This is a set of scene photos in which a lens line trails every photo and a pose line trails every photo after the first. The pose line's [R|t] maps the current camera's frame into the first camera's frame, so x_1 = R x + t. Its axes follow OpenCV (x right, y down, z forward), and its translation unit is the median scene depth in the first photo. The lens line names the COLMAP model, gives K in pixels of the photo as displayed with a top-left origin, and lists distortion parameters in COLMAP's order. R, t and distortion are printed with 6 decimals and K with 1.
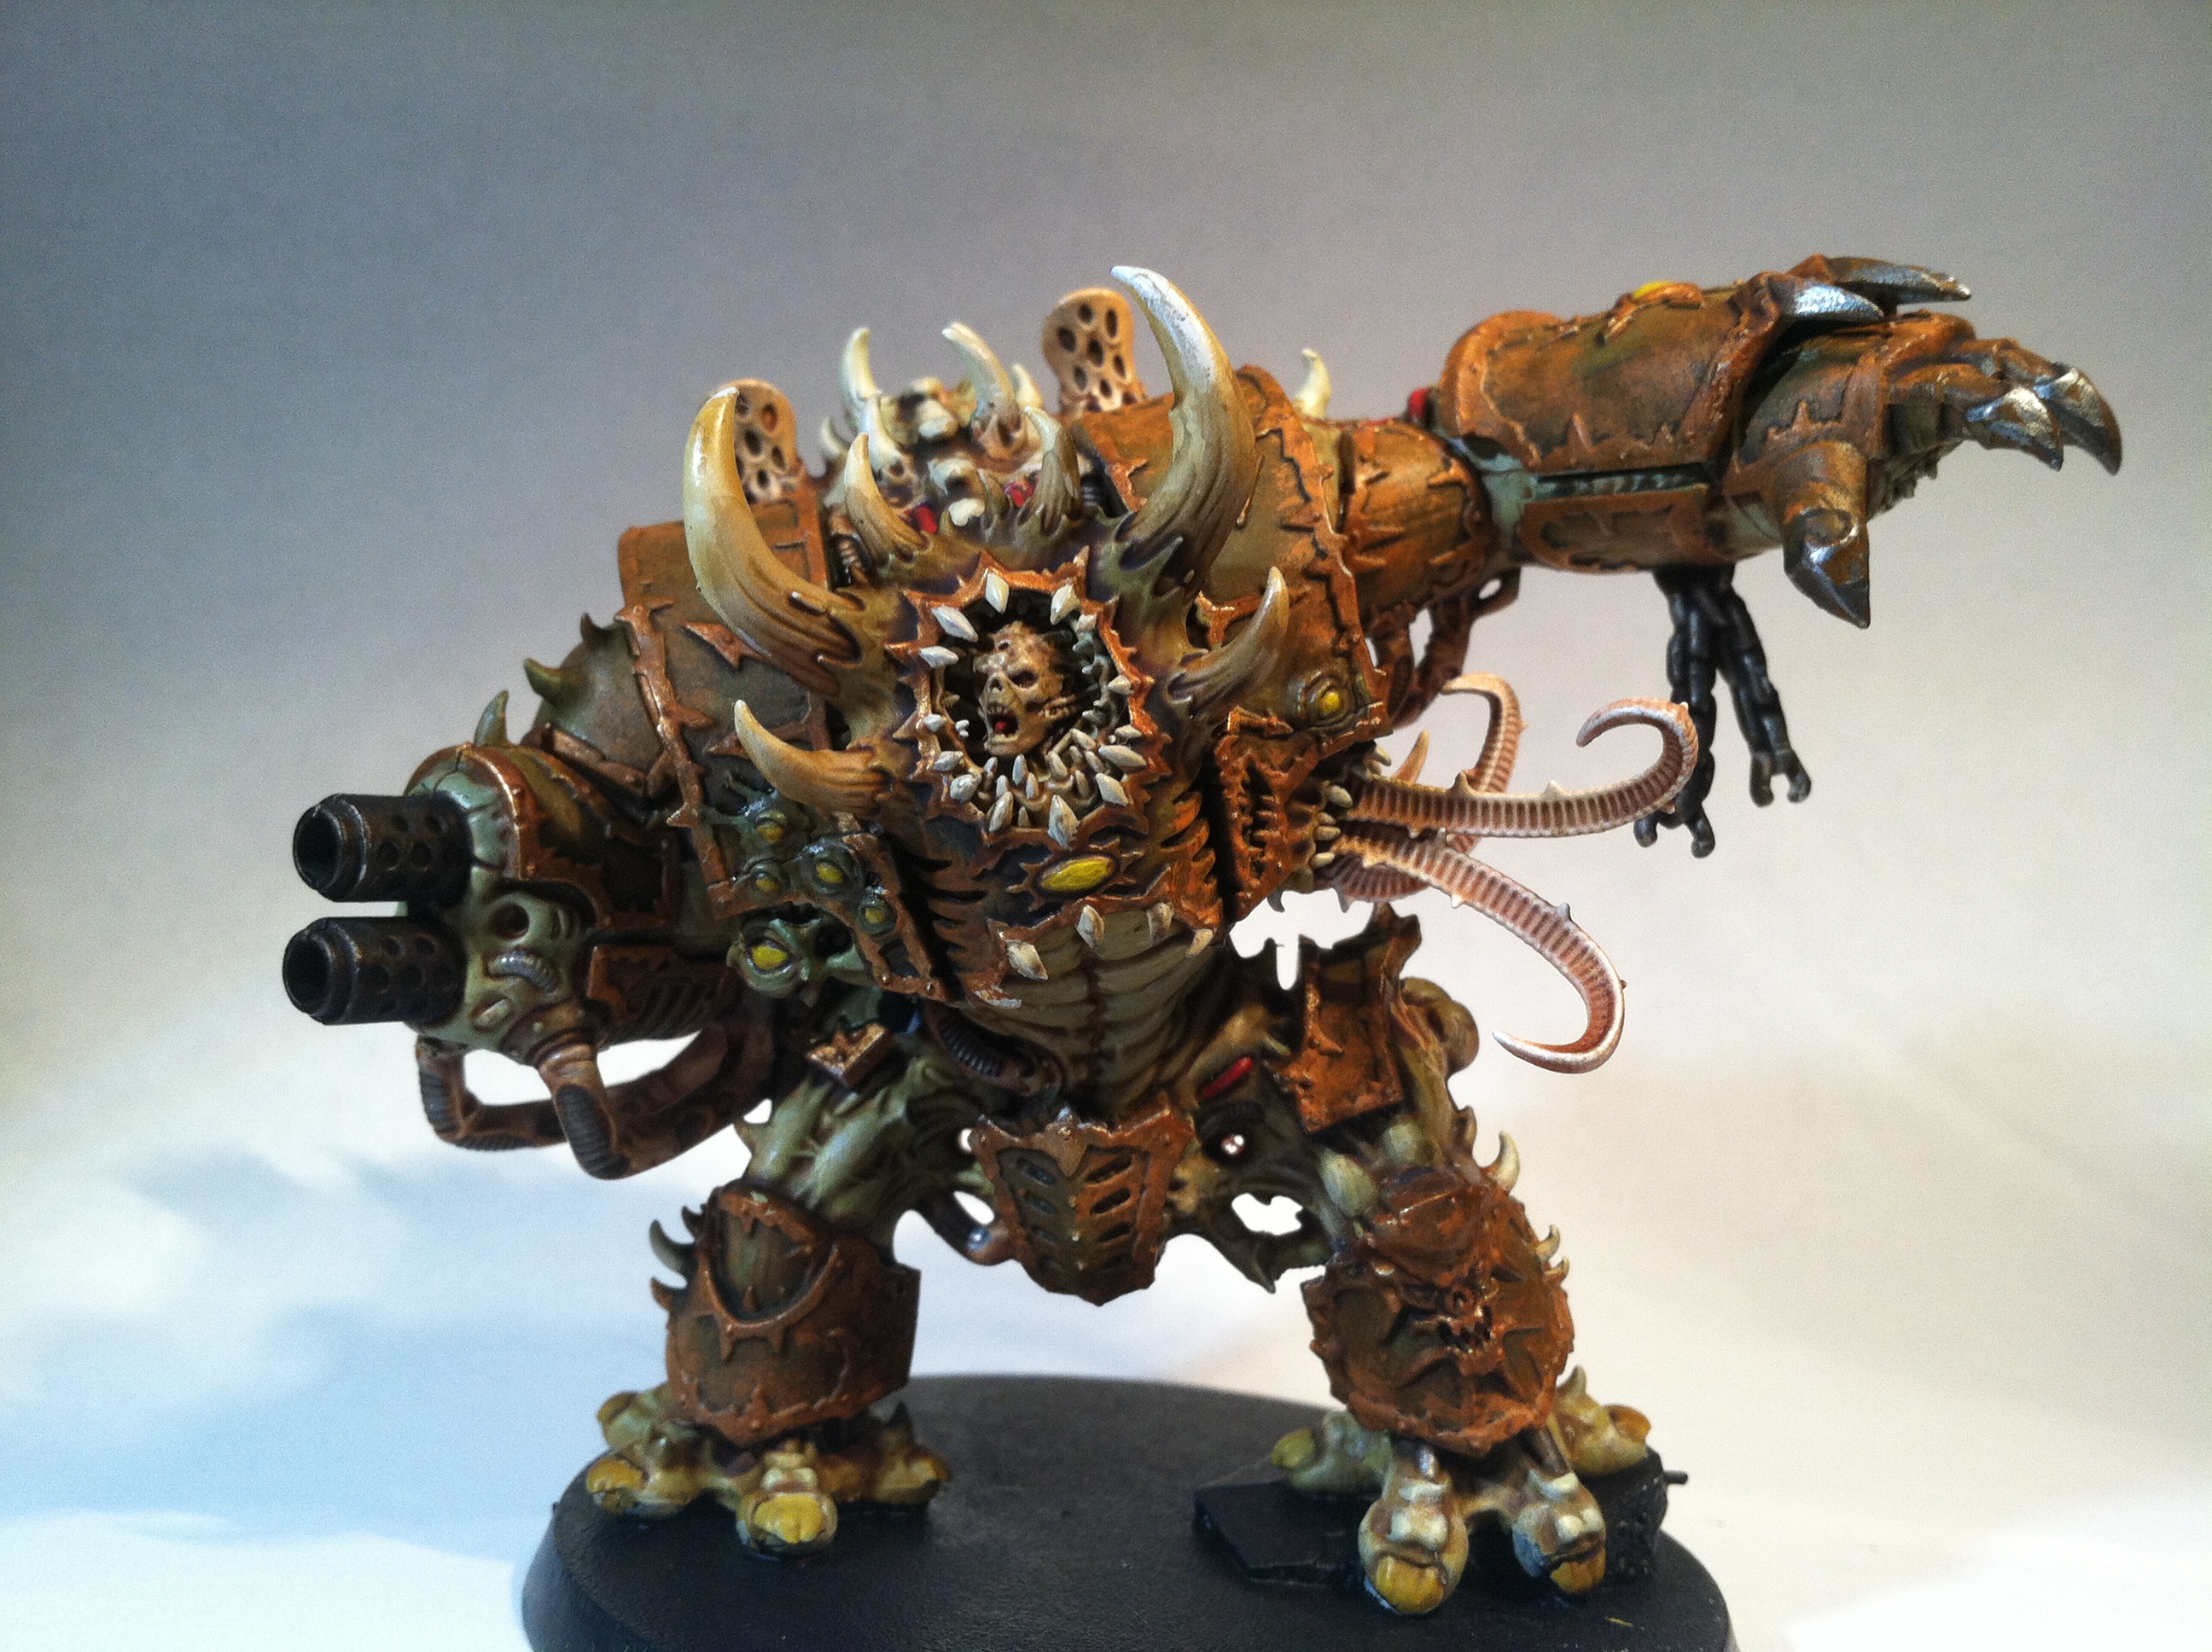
lens RADIAL K [[1877.4, 0, 1107.7], [0, 1877.4, 827.9], [0, 0, 1]] dist [0.012417, 0.005142]
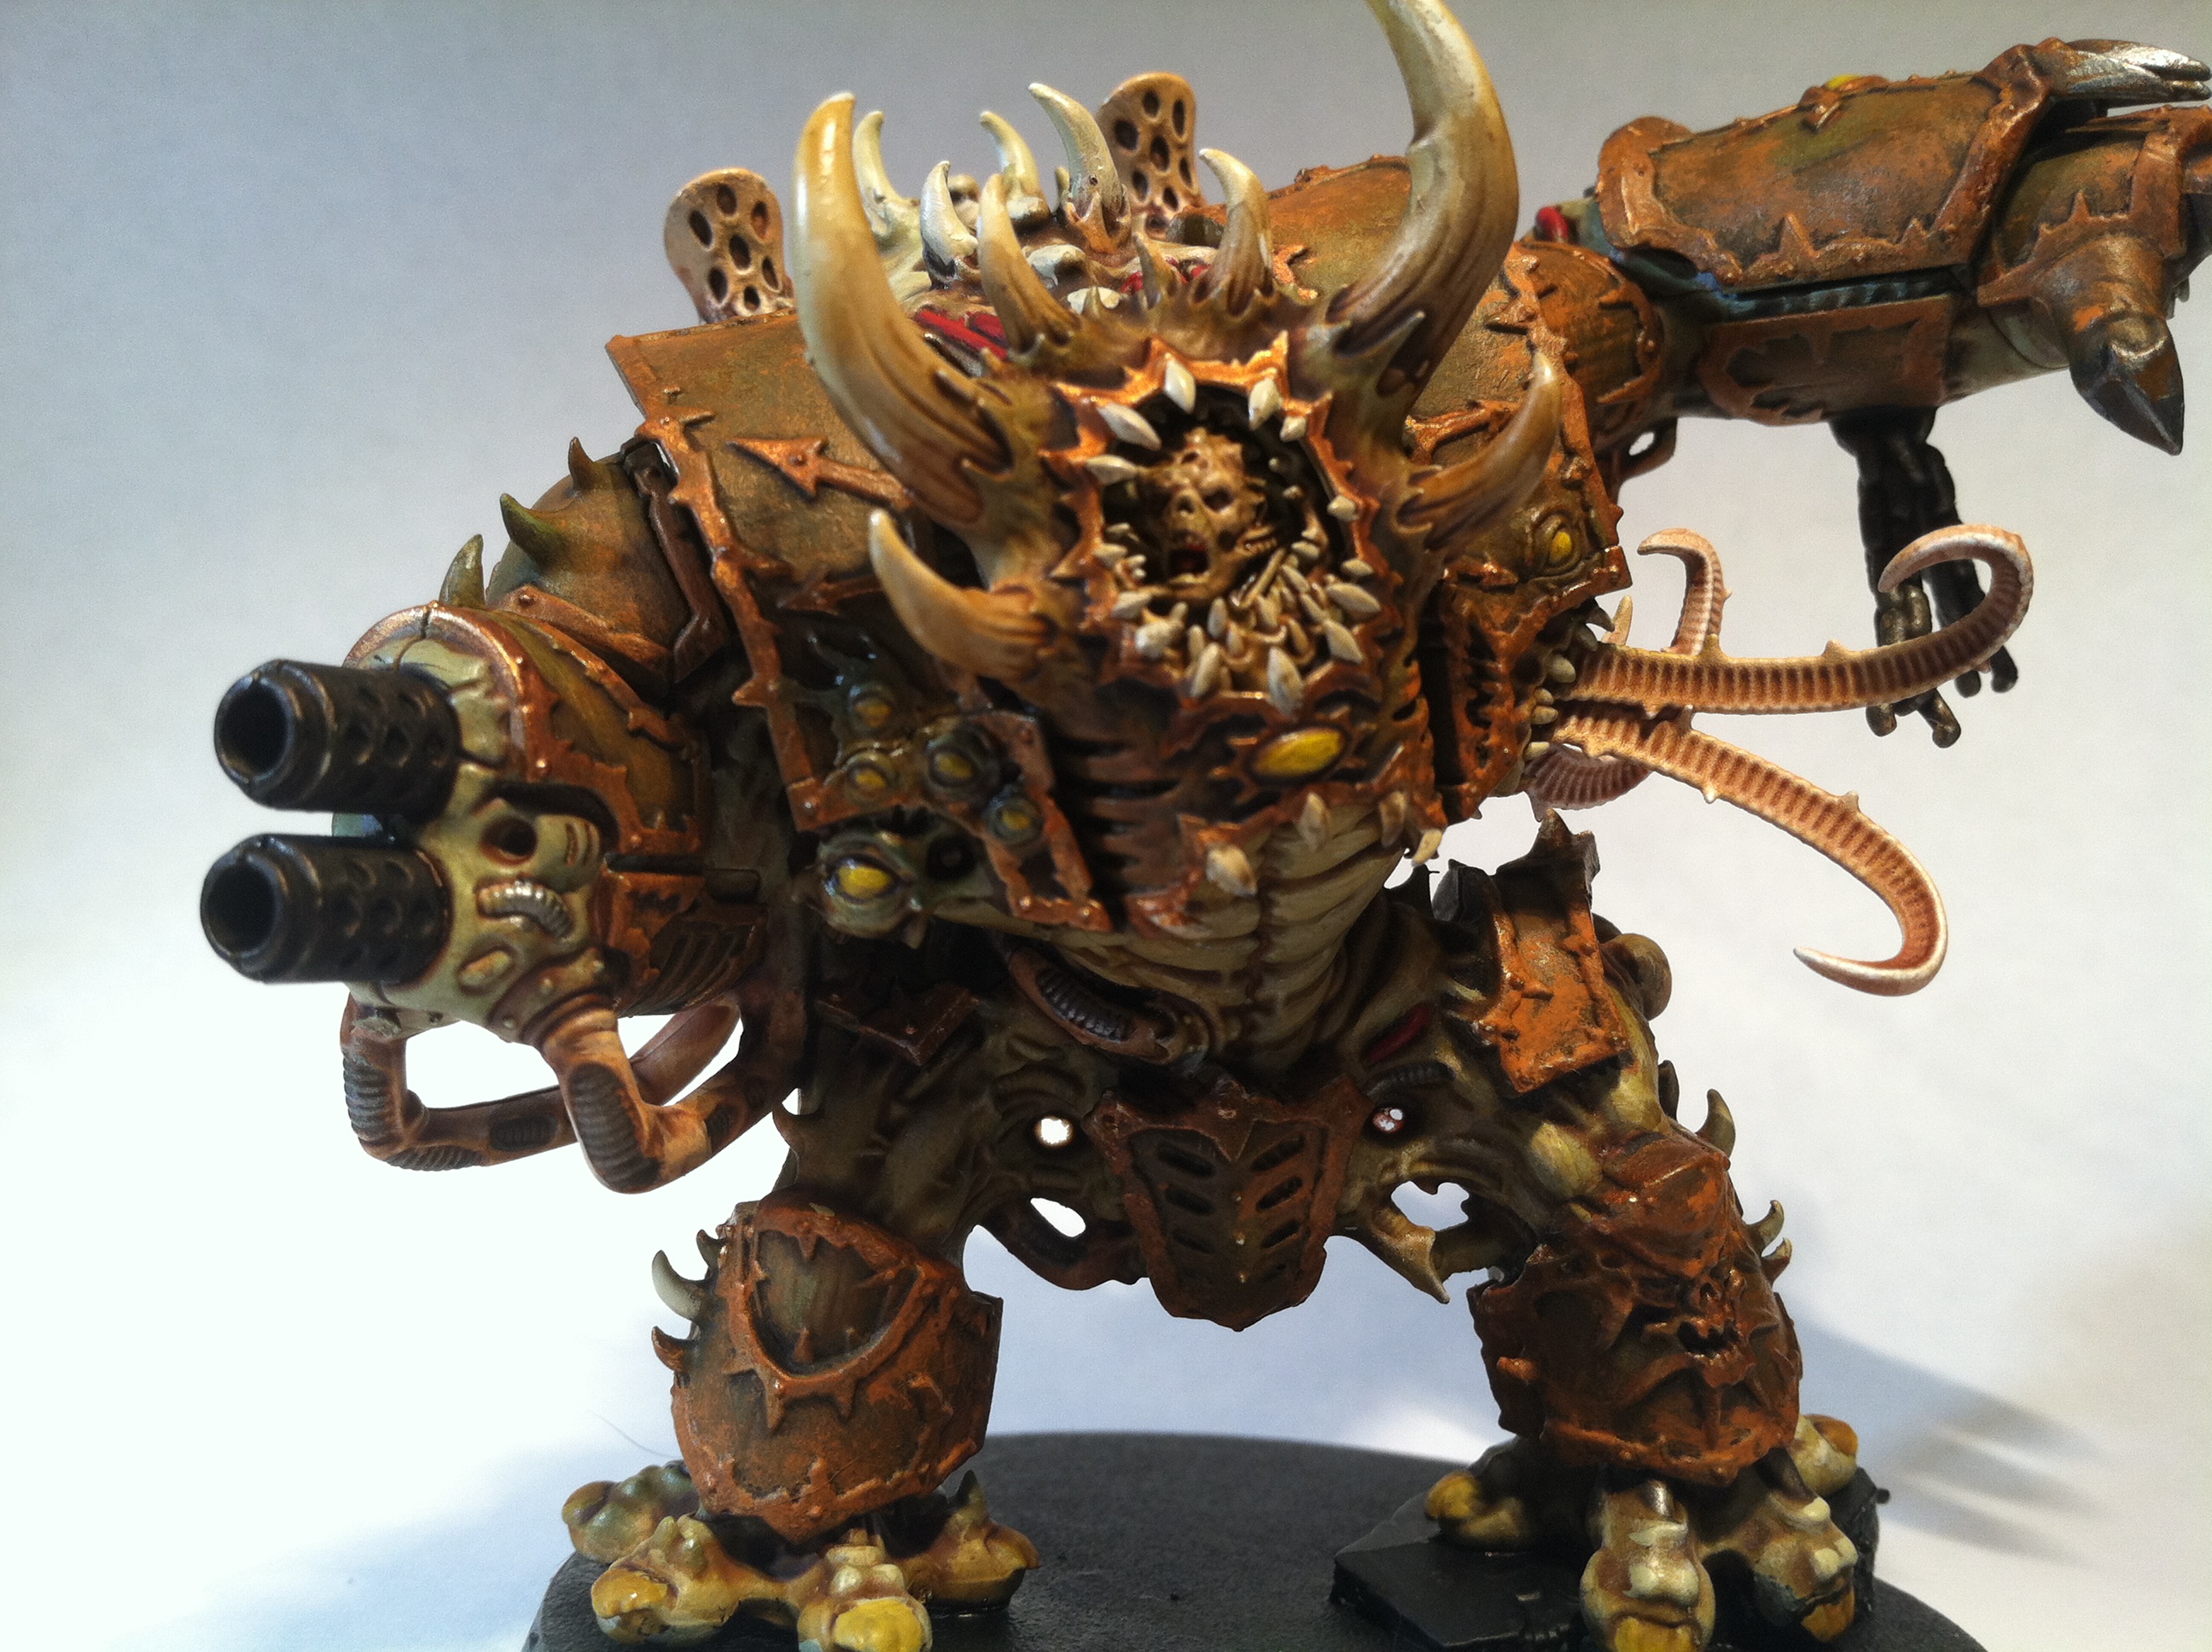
lens RADIAL K [[1976.1, 0, 1097.6], [0, 1976.1, 830.7], [0, 0, 1]] dist [0.008156, -0.073349]
pose [[0.989177, -0.022242, 0.145029, -0.188106], [0.024396, 0.999617, -0.013092, 0.056794], [-0.144682, 0.016489, 0.989341, 0.193726]]
